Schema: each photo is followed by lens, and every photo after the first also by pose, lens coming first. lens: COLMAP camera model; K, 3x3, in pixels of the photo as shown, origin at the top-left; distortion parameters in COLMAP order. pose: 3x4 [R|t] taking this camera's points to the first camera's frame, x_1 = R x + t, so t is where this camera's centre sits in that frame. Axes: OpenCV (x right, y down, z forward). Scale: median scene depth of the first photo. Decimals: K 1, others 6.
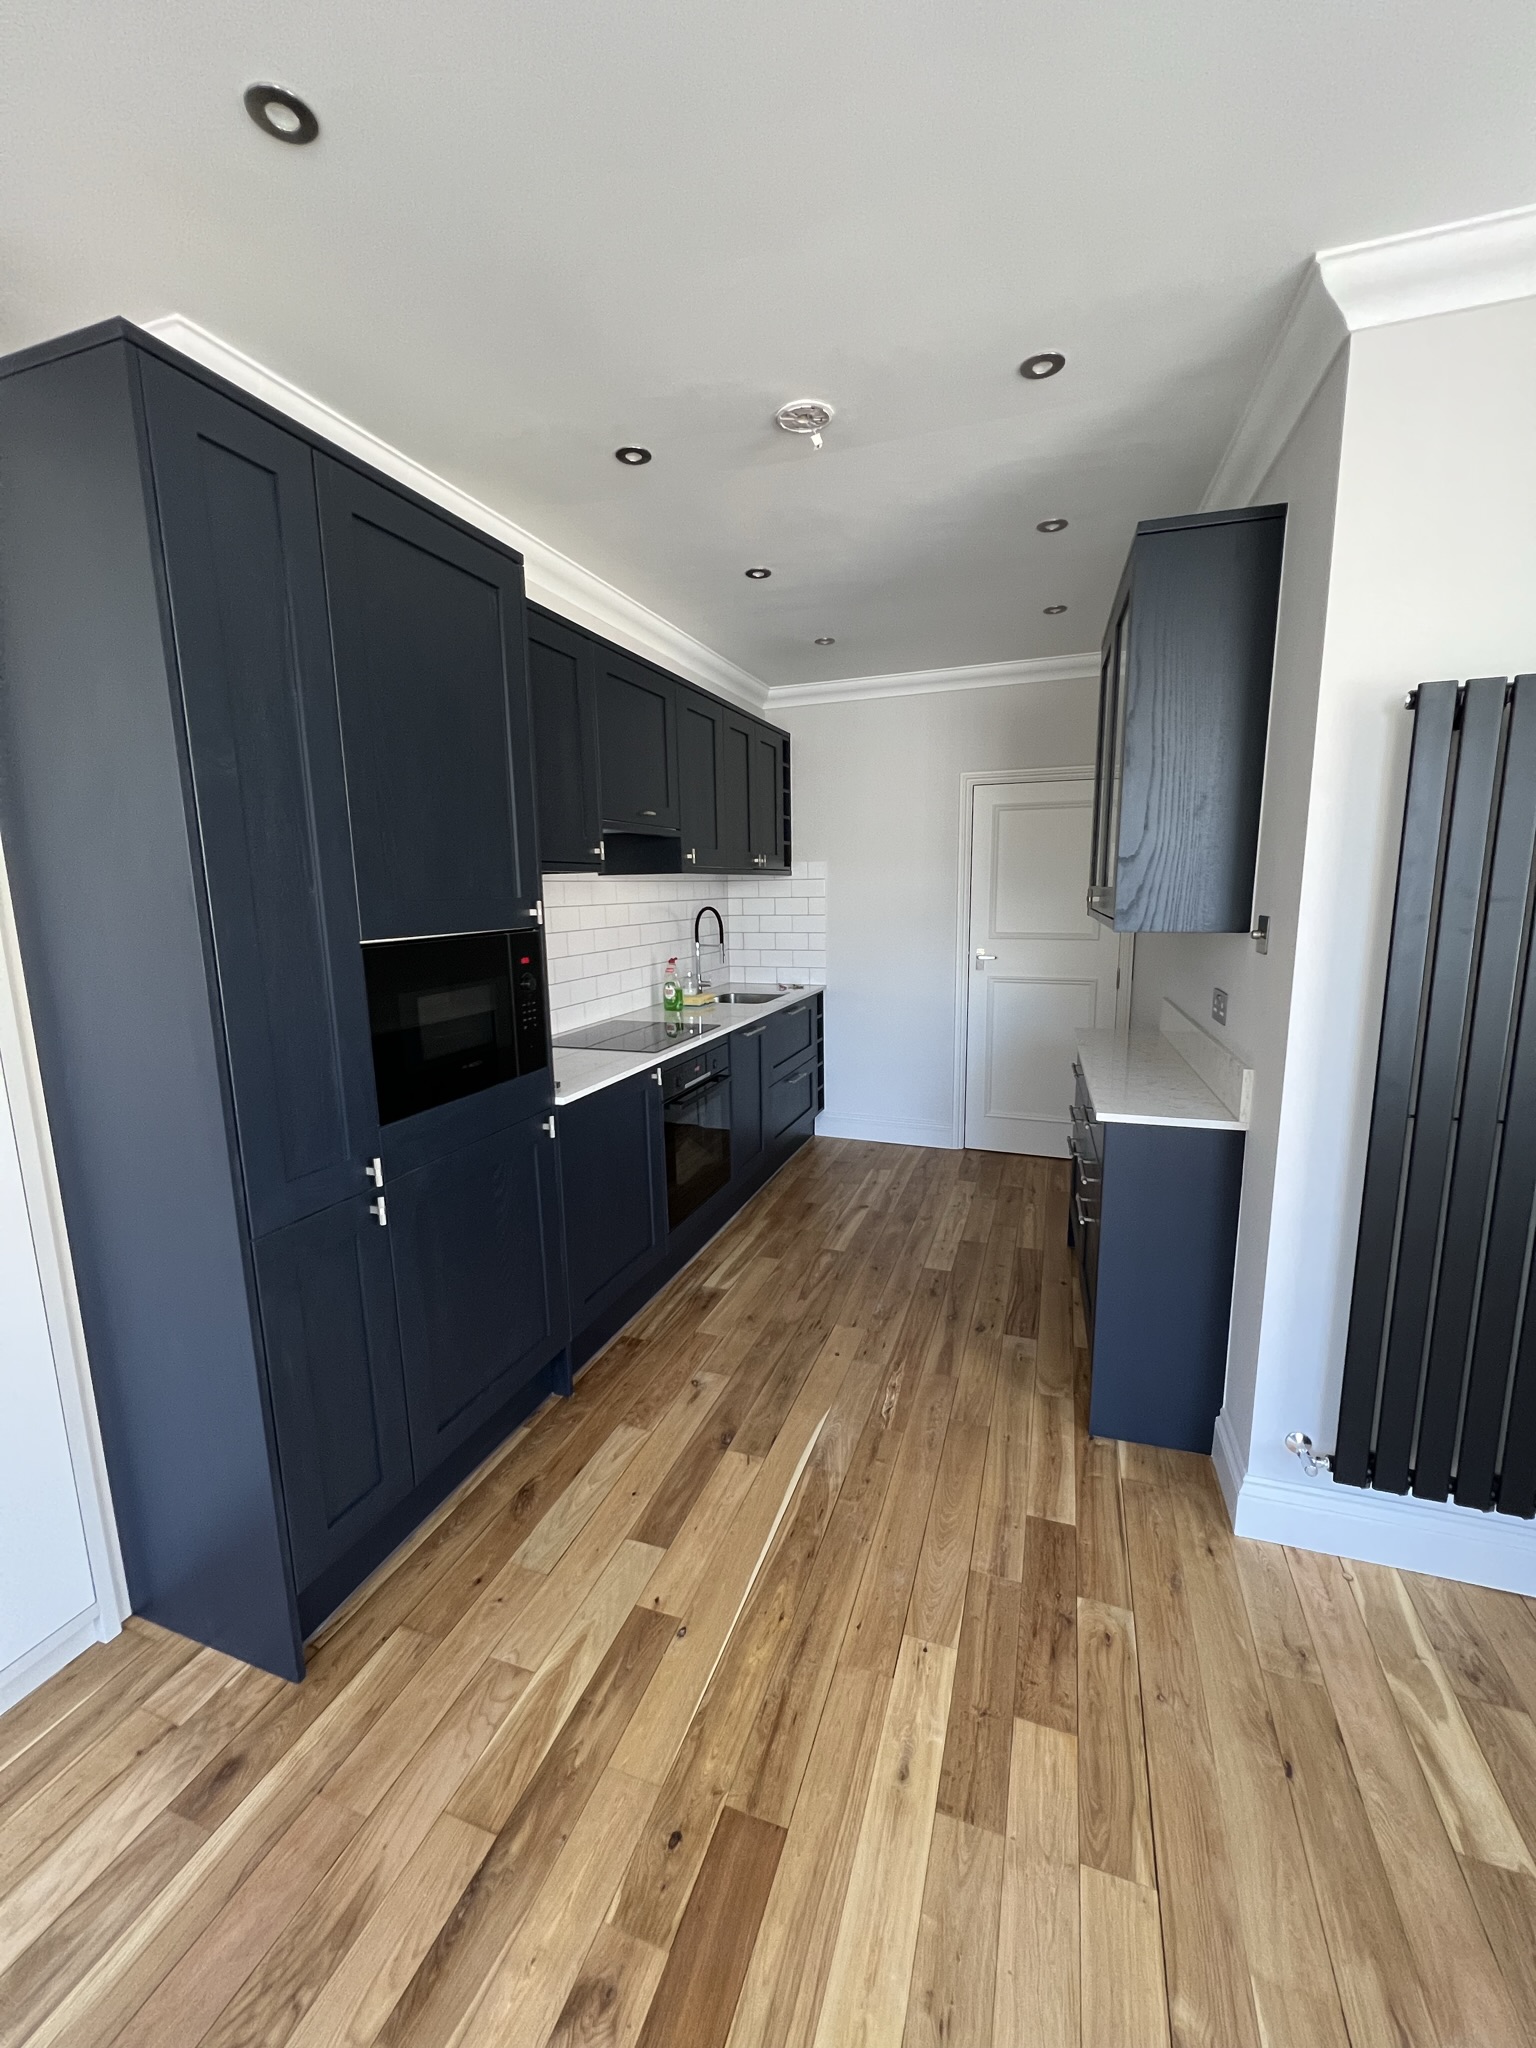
lens RADIAL K [[818.6, 0, 769.8], [0, 818.6, 1022.1], [0, 0, 1]] dist [-0.000674, -0.000435]
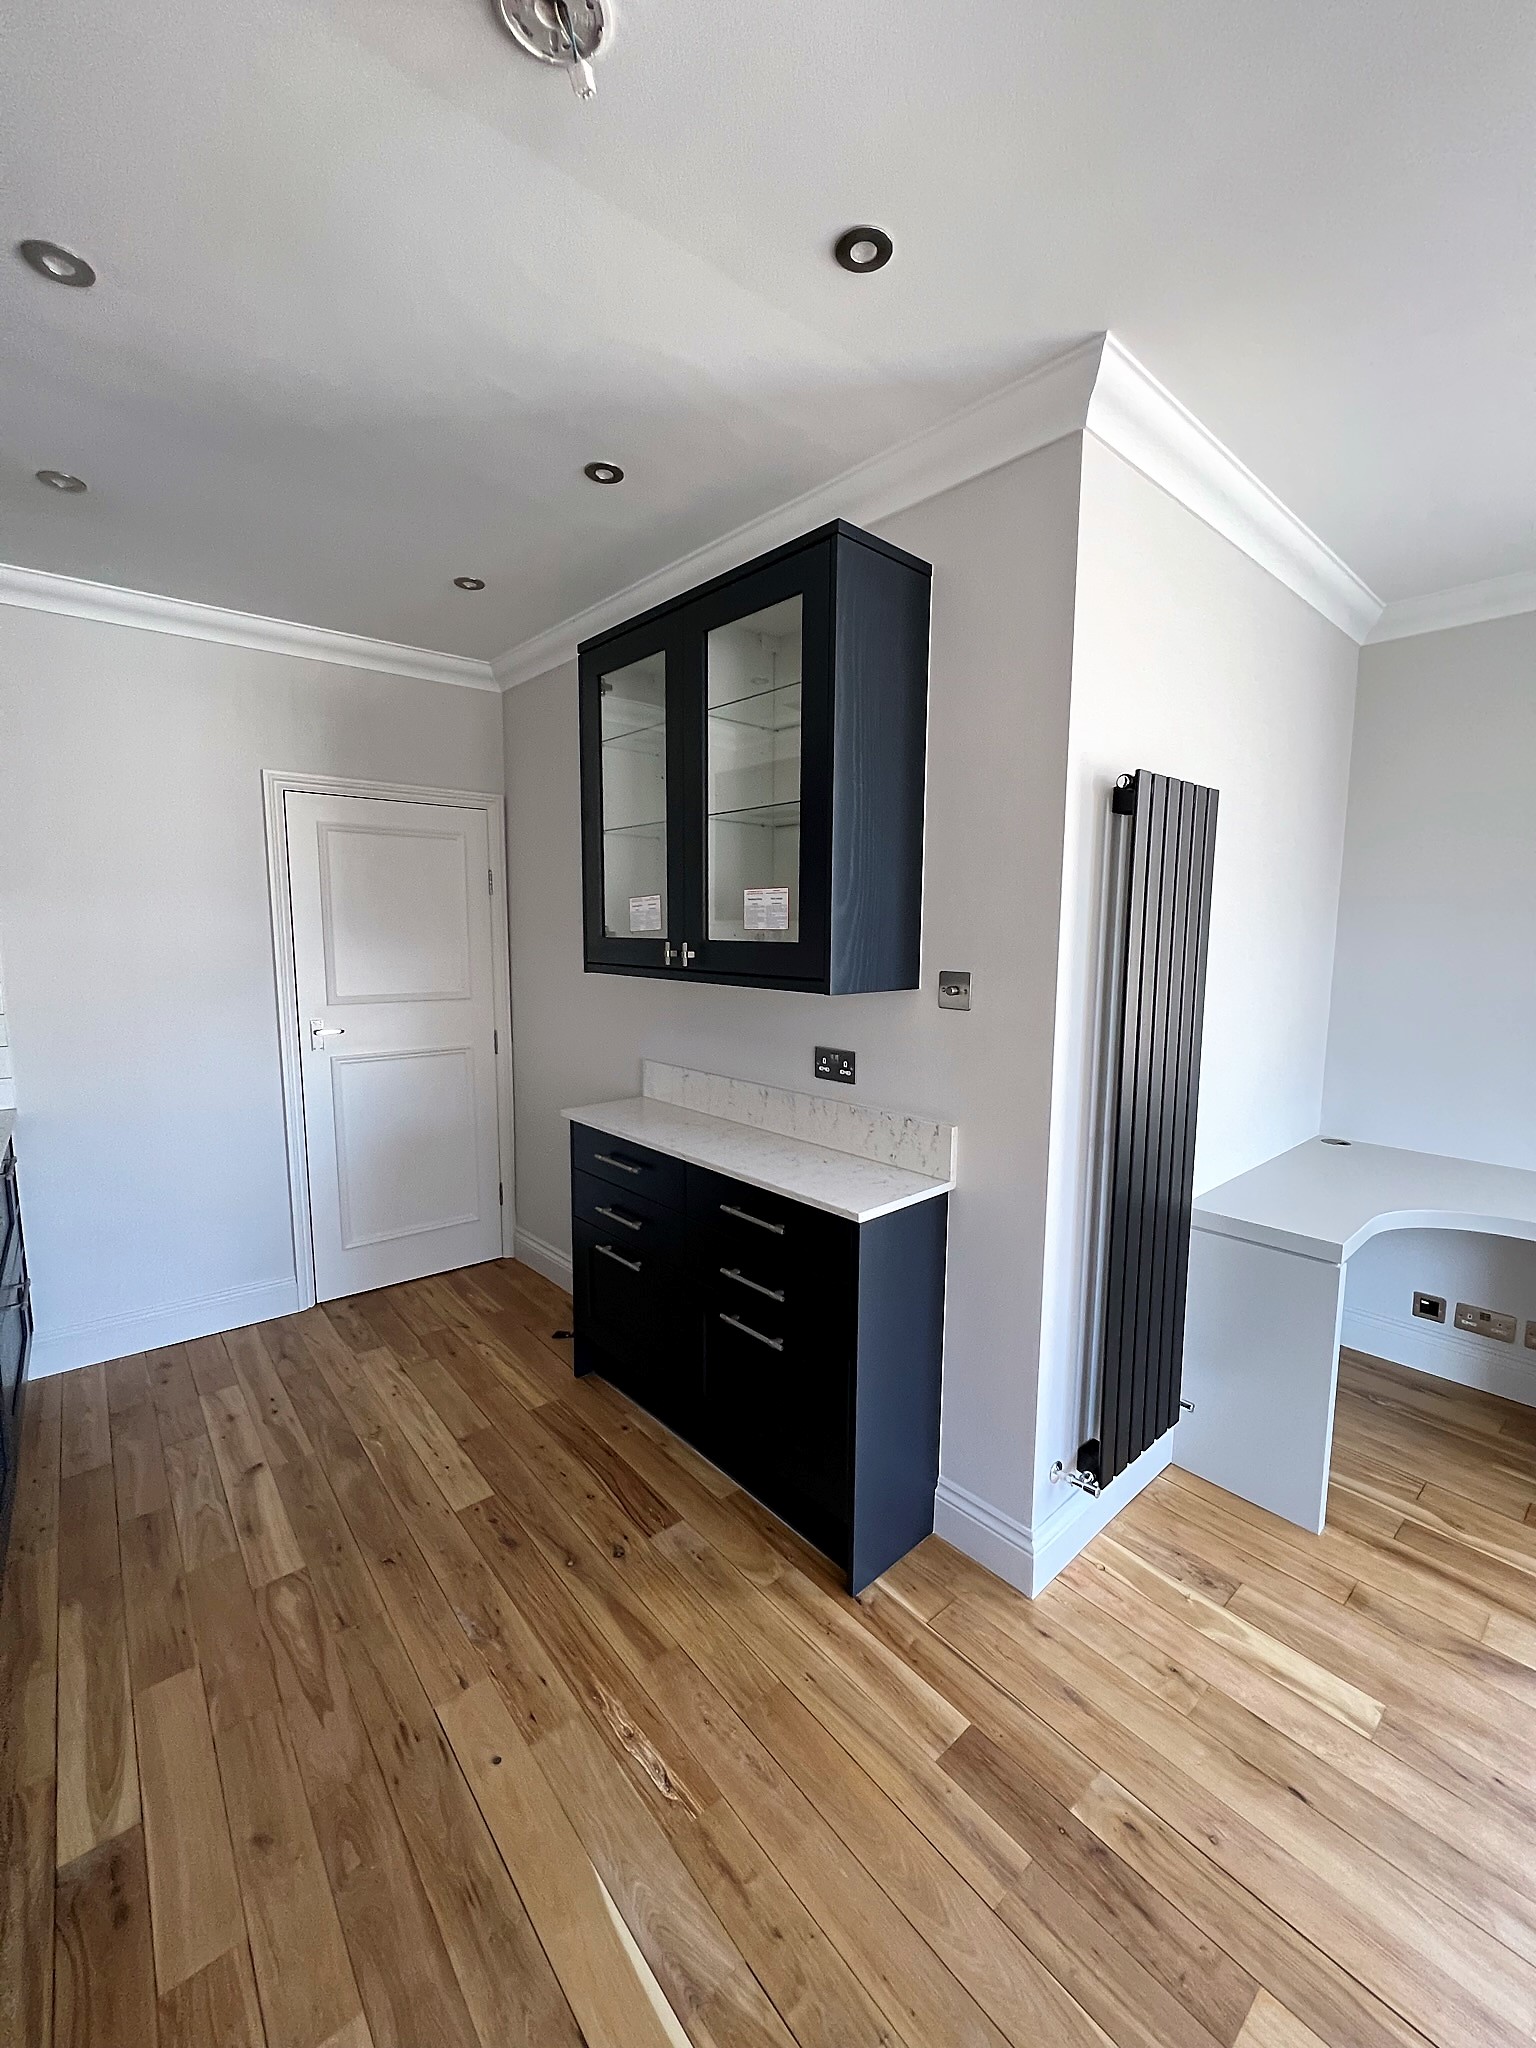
lens RADIAL K [[818.6, 0, 769.6], [0, 818.6, 1021.2], [0, 0, 1]] dist [-0.000674, -0.000435]
pose [[0.496863, -0.081433, 0.864000, -0.262652], [0.130353, 0.991296, 0.018468, -0.082655], [-0.857983, 0.103449, 0.503154, 0.490050]]
